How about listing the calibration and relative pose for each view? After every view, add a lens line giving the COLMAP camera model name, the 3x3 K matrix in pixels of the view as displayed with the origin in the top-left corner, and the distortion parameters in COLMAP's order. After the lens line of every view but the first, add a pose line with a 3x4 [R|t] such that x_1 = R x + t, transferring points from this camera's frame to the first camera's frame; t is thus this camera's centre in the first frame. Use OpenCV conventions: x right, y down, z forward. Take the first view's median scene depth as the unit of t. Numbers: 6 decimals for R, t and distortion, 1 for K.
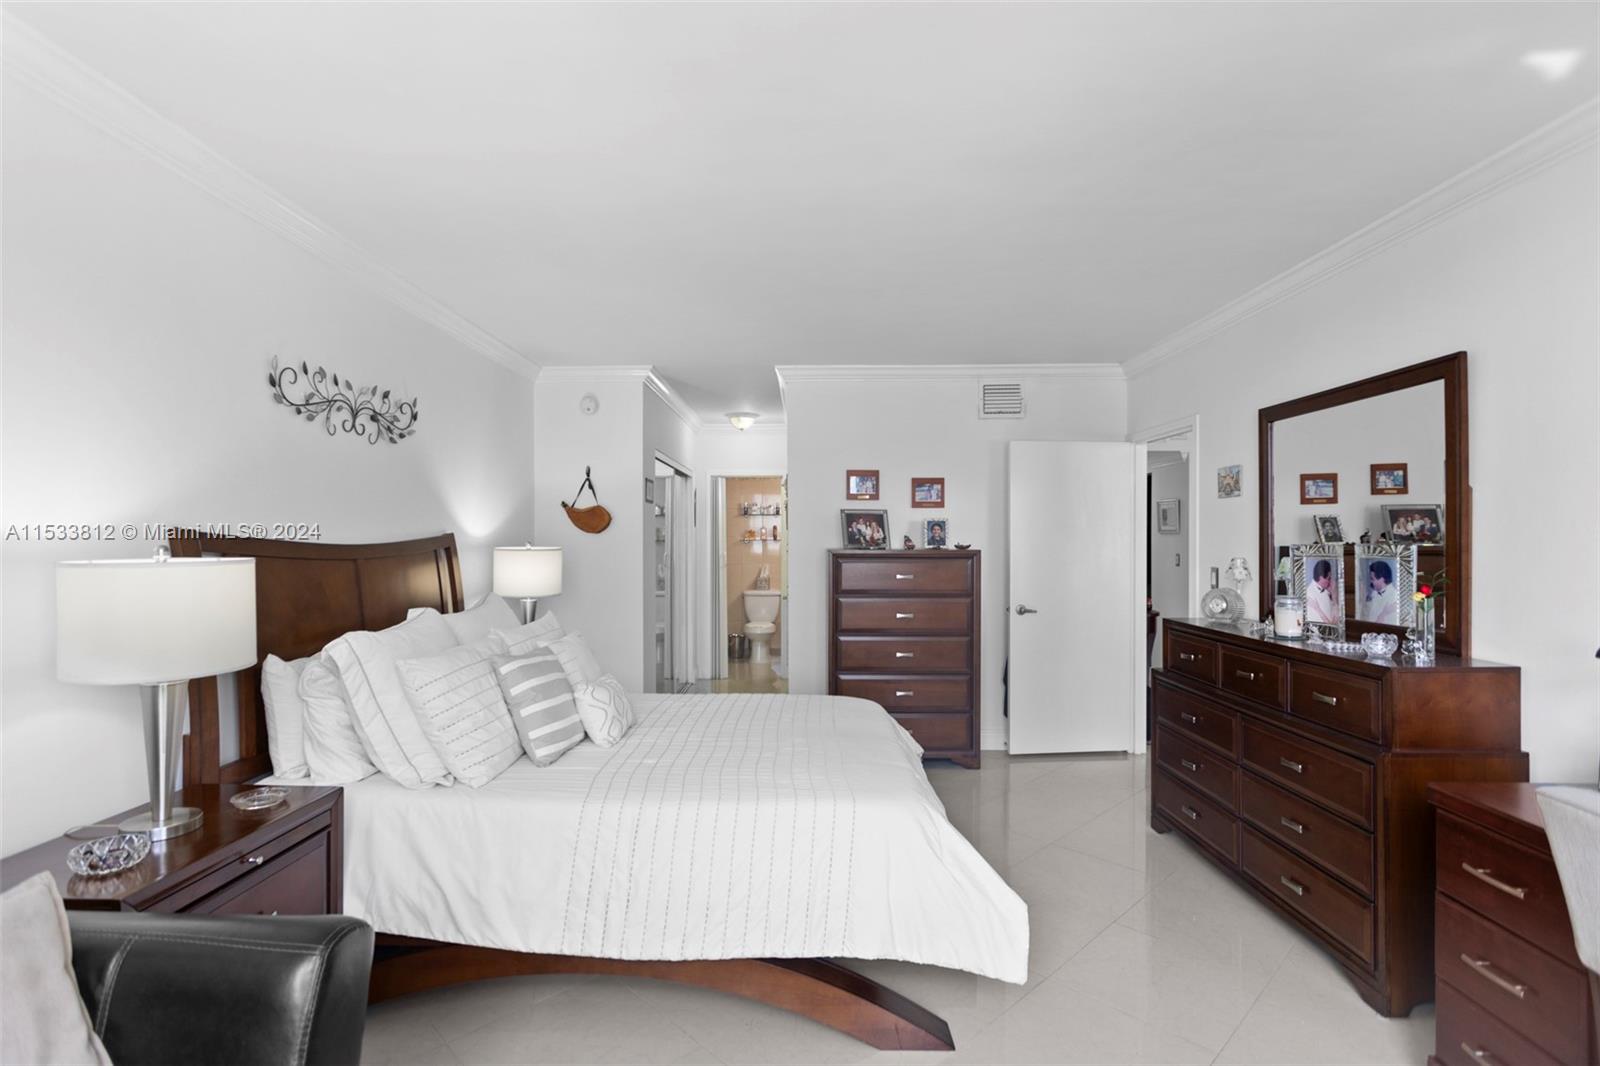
lens RADIAL K [[762.2, 0, 785.7], [0, 762.2, 543.9], [0, 0, 1]] dist [-0.000389, 0.001676]
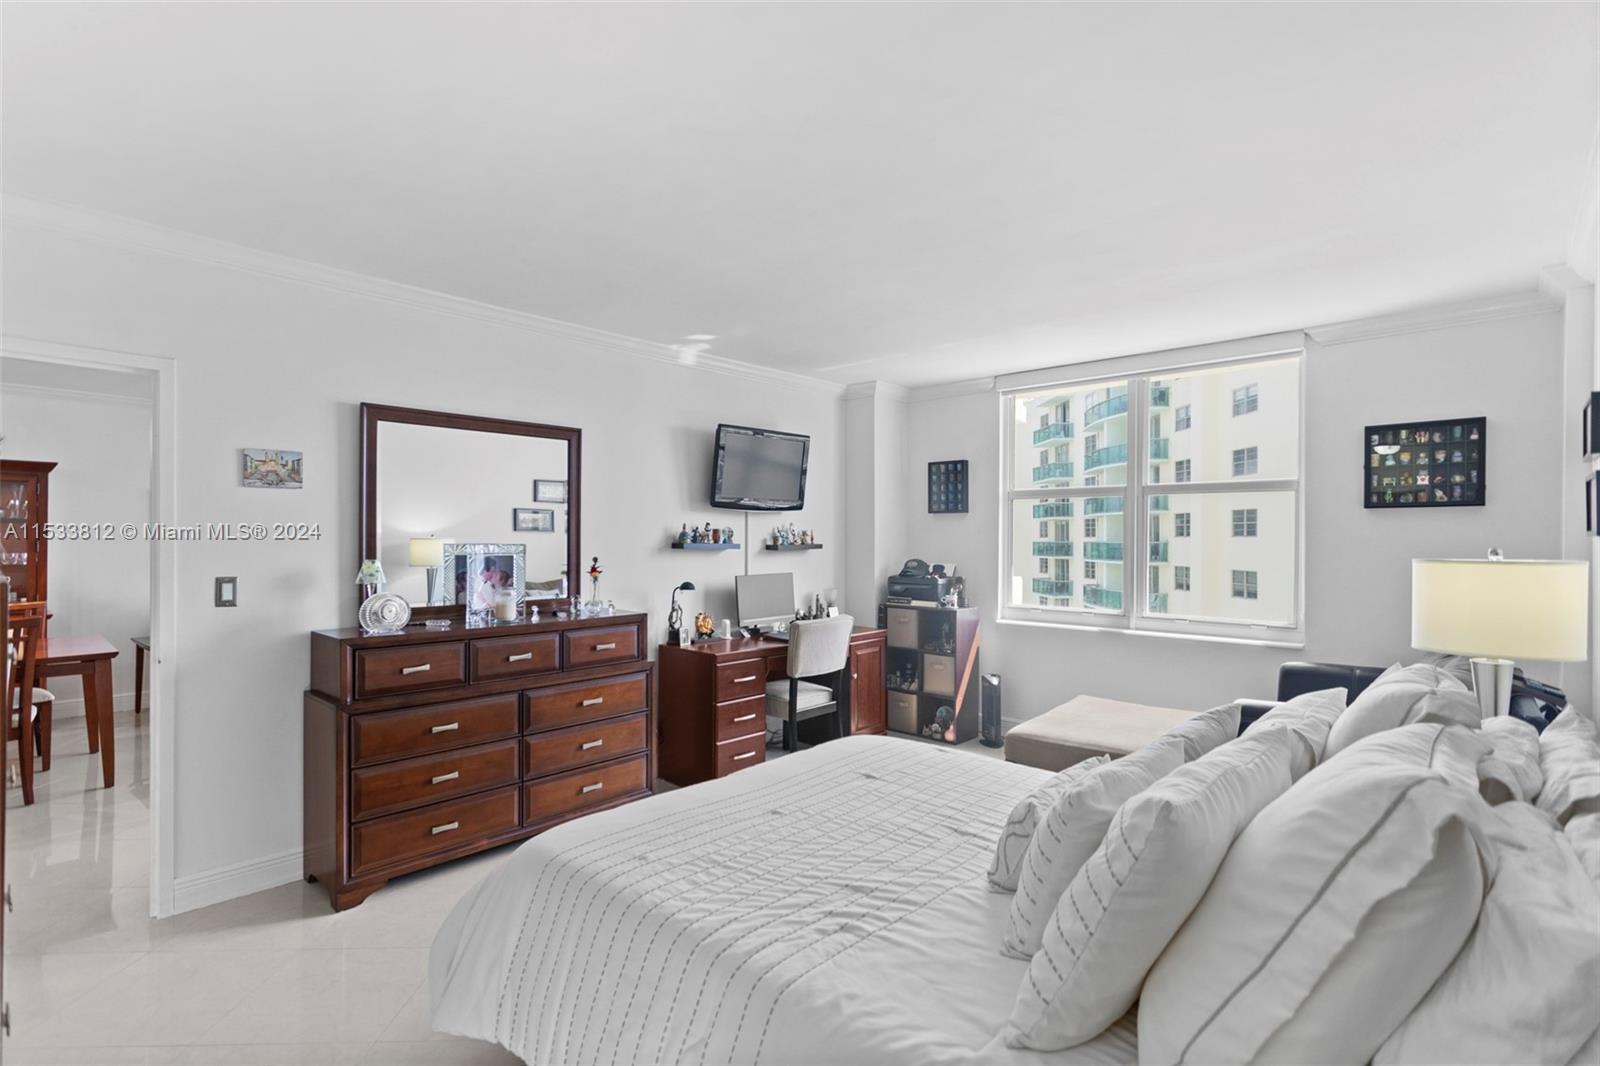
lens RADIAL K [[787.4, 0, 800.0], [0, 787.4, 533.0], [0, 0, 1]] dist [0.000418, 0.000261]
pose [[-0.752049, 0.006417, 0.659076, -0.310599], [0.003931, 0.999978, -0.005252, -0.004787], [-0.659096, -0.001359, -0.752058, 0.984361]]
